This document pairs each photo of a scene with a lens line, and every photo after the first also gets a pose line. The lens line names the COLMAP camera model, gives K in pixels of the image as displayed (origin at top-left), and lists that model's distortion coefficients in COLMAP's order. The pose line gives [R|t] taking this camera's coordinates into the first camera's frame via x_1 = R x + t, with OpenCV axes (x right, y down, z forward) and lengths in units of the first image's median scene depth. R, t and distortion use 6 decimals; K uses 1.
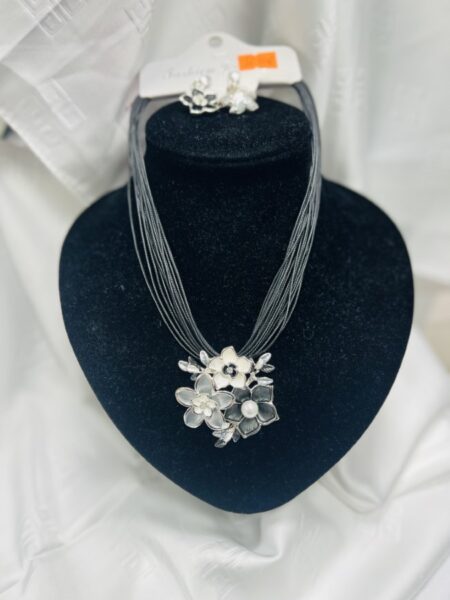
lens RADIAL K [[487.8, 0, 222.8], [0, 487.8, 301.7], [0, 0, 1]] dist [-0.012586, -0.036029]
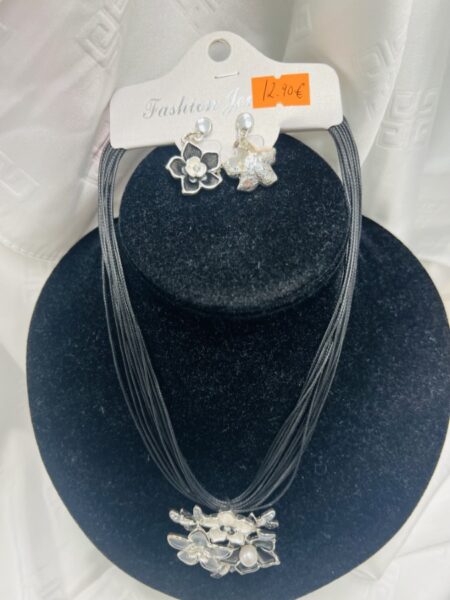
lens RADIAL K [[487.8, 0, 227.9], [0, 487.8, 300.2], [0, 0, 1]] dist [-0.012586, -0.036029]
pose [[0.999651, 0.025225, -0.007903, 0.010720], [-0.020928, 0.937875, 0.346342, -0.510491], [0.016149, -0.346055, 0.938075, 0.288444]]
